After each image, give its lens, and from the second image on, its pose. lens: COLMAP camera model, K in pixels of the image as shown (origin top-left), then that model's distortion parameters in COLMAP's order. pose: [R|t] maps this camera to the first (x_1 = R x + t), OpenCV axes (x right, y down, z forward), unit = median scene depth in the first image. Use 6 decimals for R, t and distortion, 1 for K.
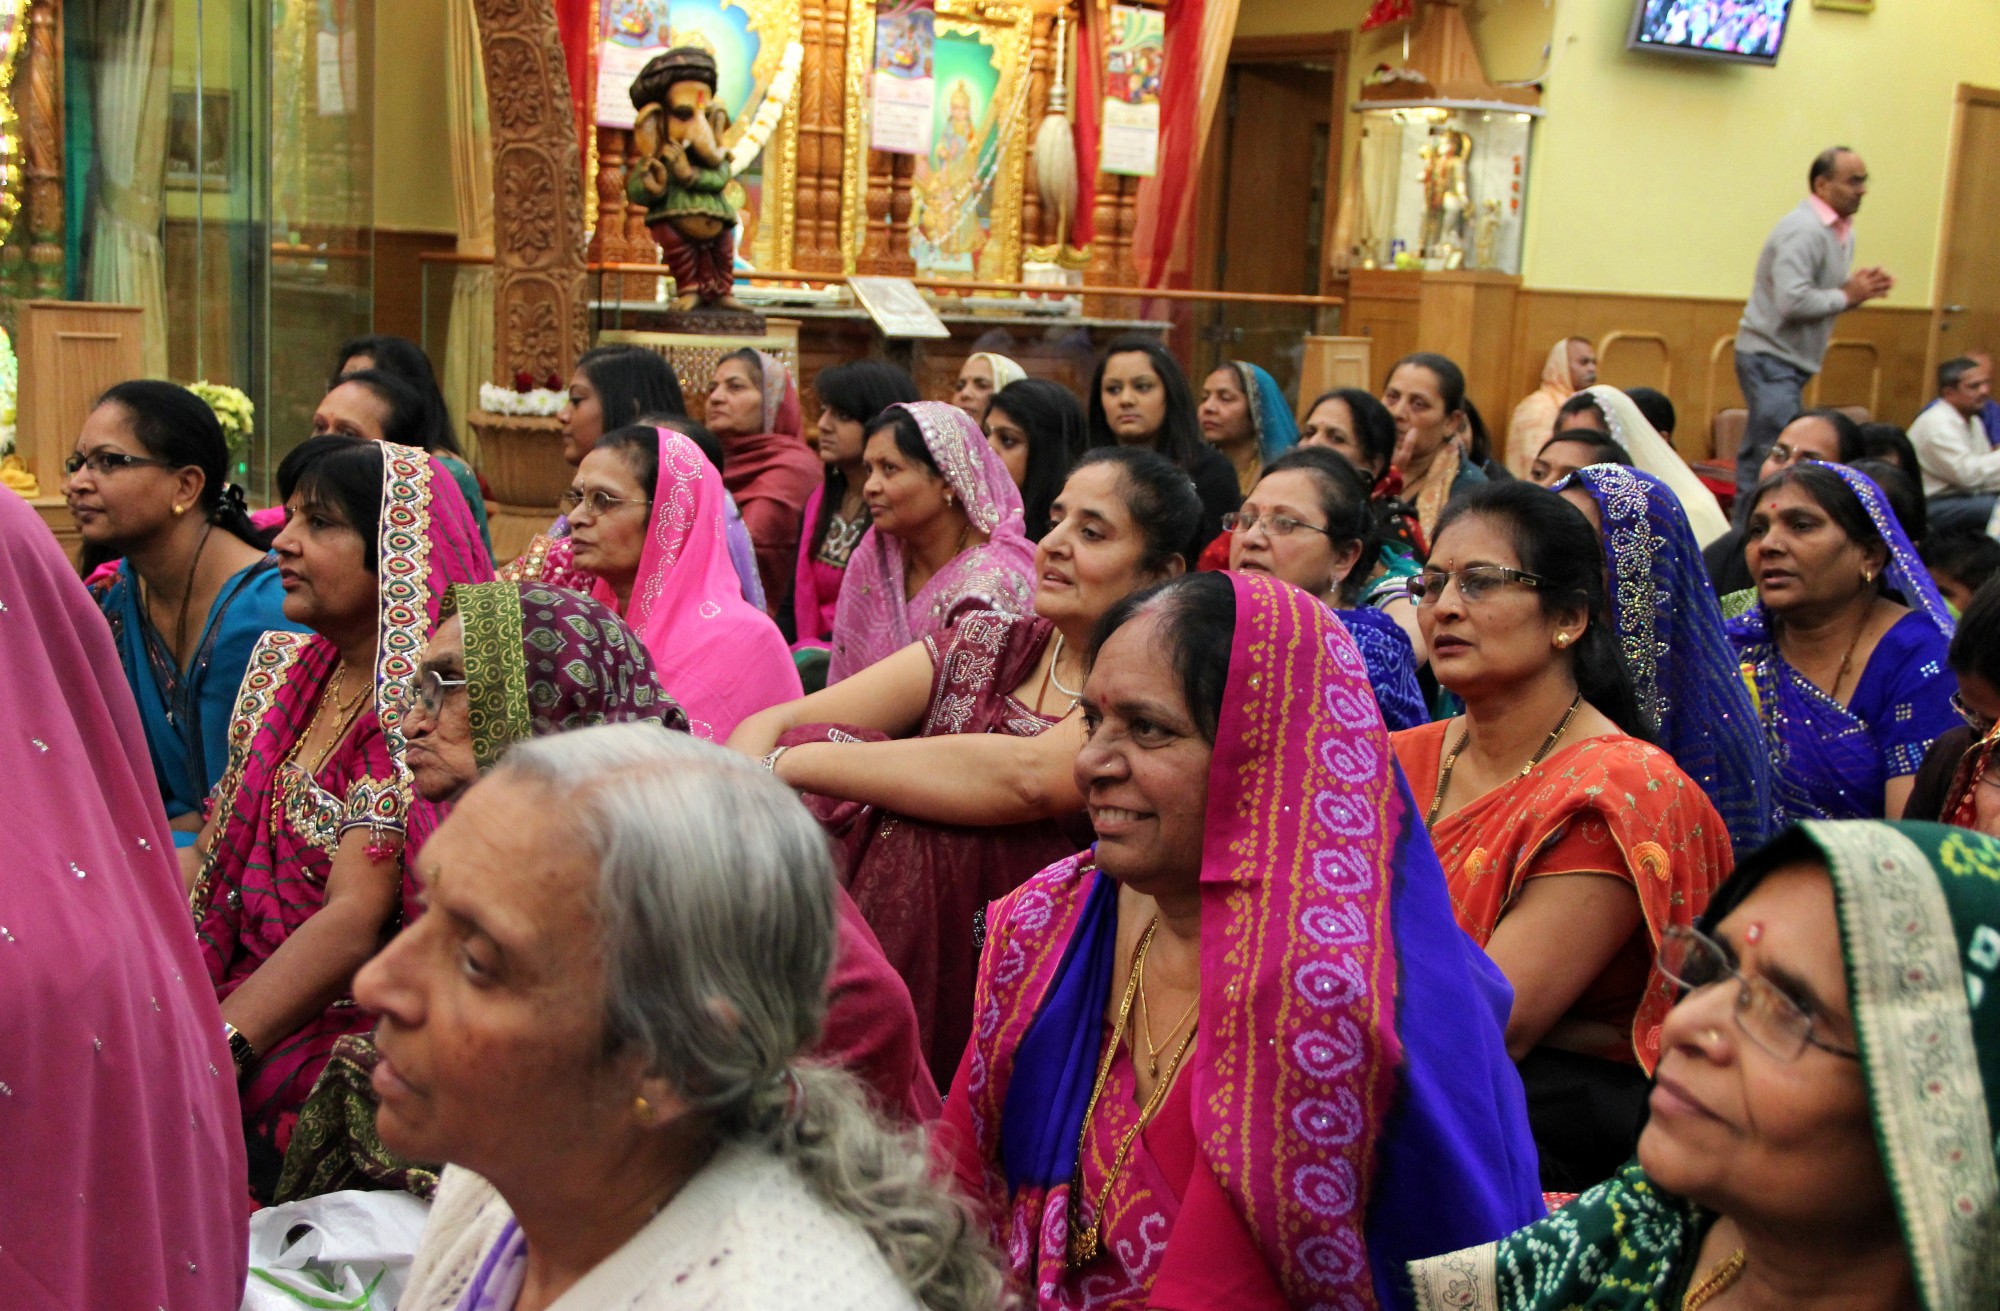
lens RADIAL K [[2495.5, 0, 1000.0], [0, 2495.5, 655.5], [0, 0, 1]] dist [0.002515, 0.014345]
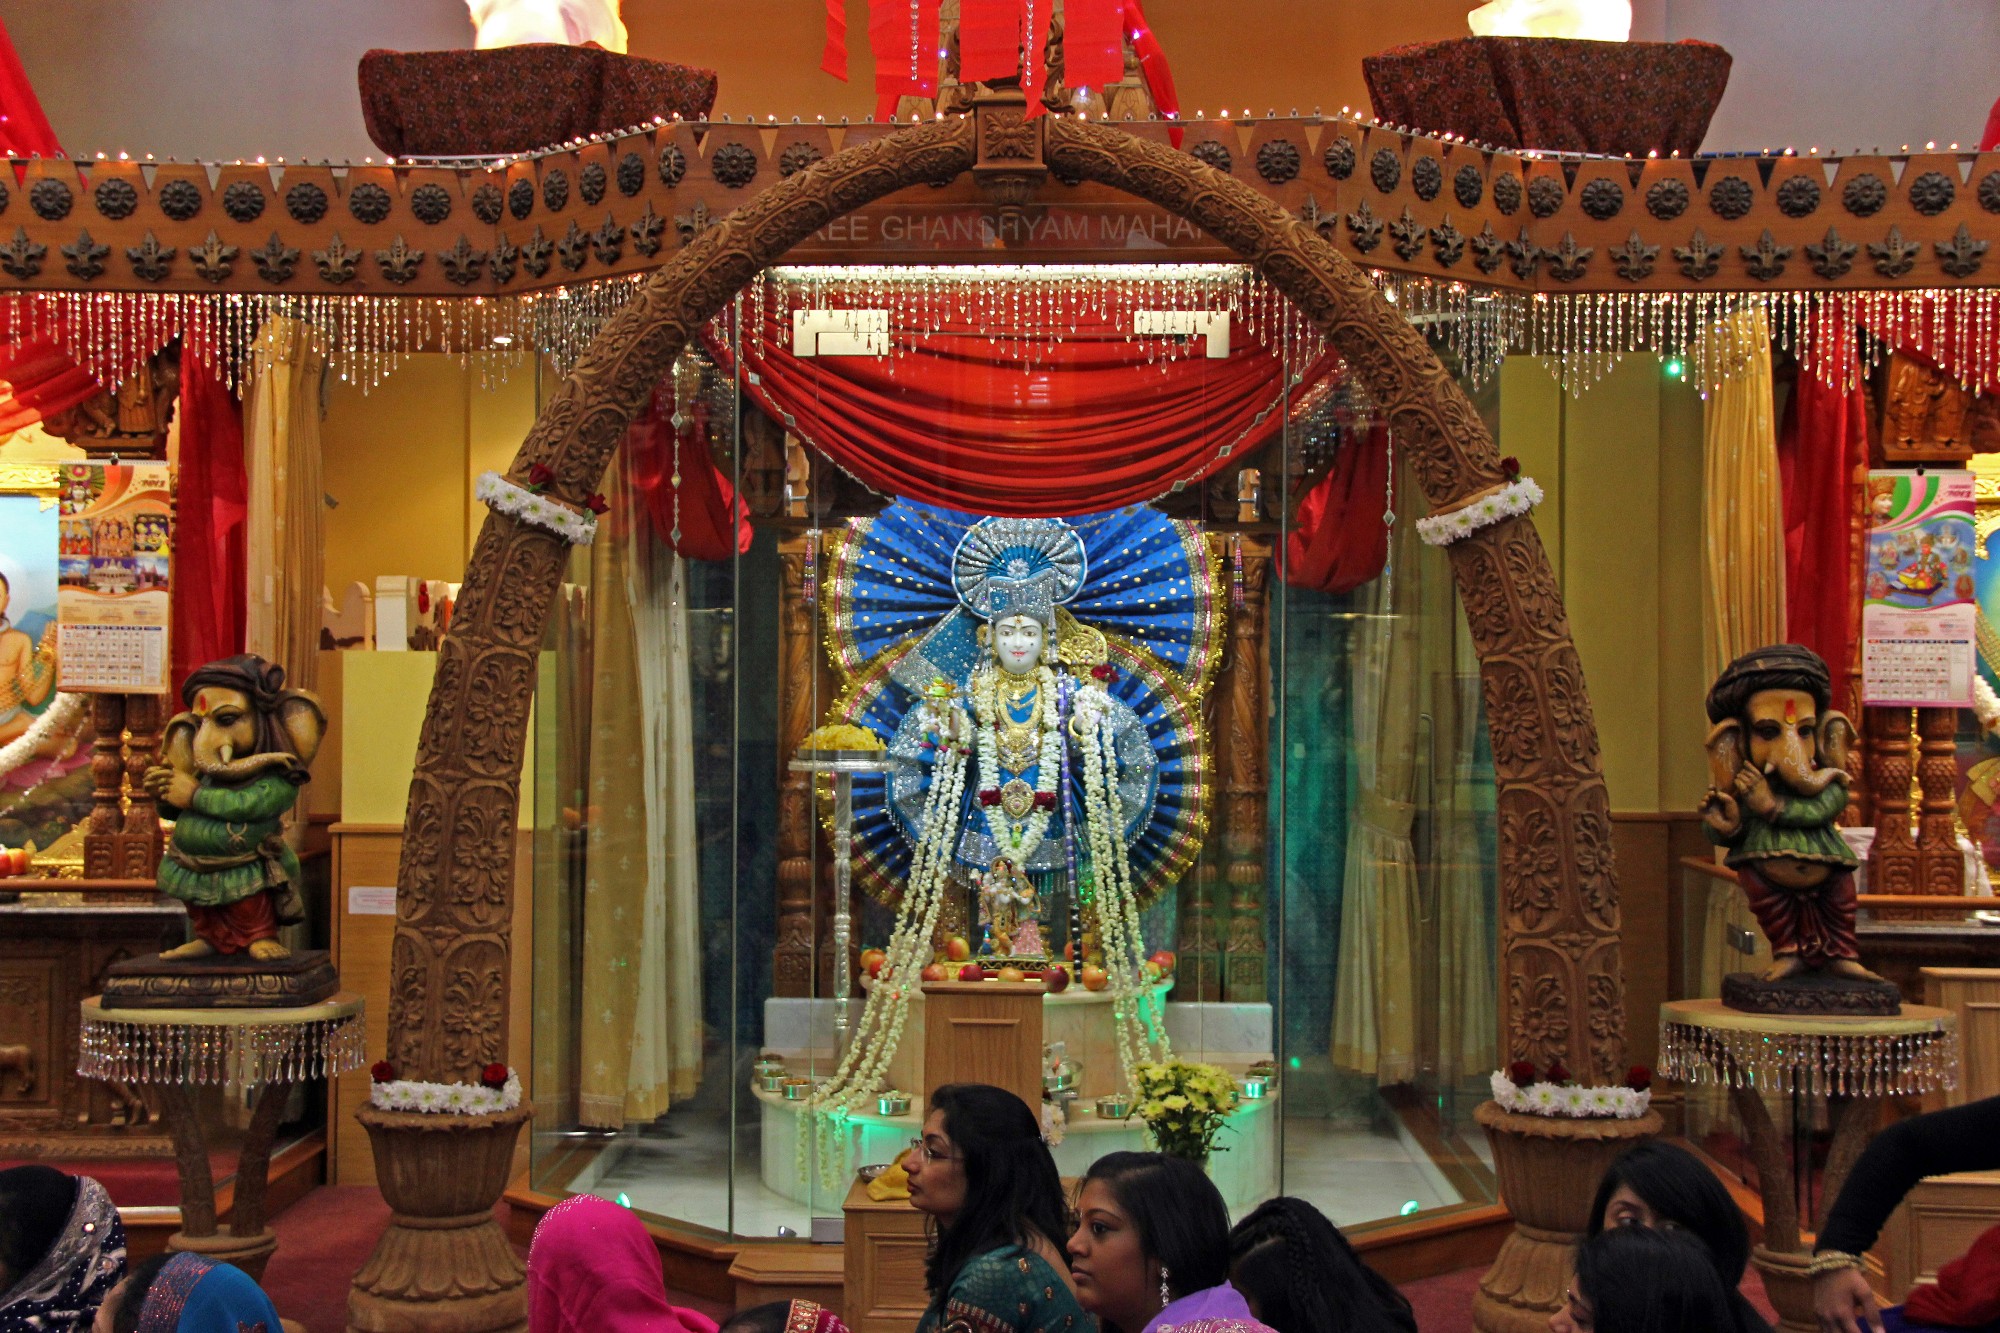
lens RADIAL K [[2635.2, 0, 1000.0], [0, 2635.2, 666.5], [0, 0, 1]] dist [0.115557, 0.004720]
pose [[0.738544, -0.045243, -0.672686, 0.270348], [-0.071407, 0.986885, -0.144774, -0.102481], [0.670414, 0.154957, 0.725627, 0.236575]]
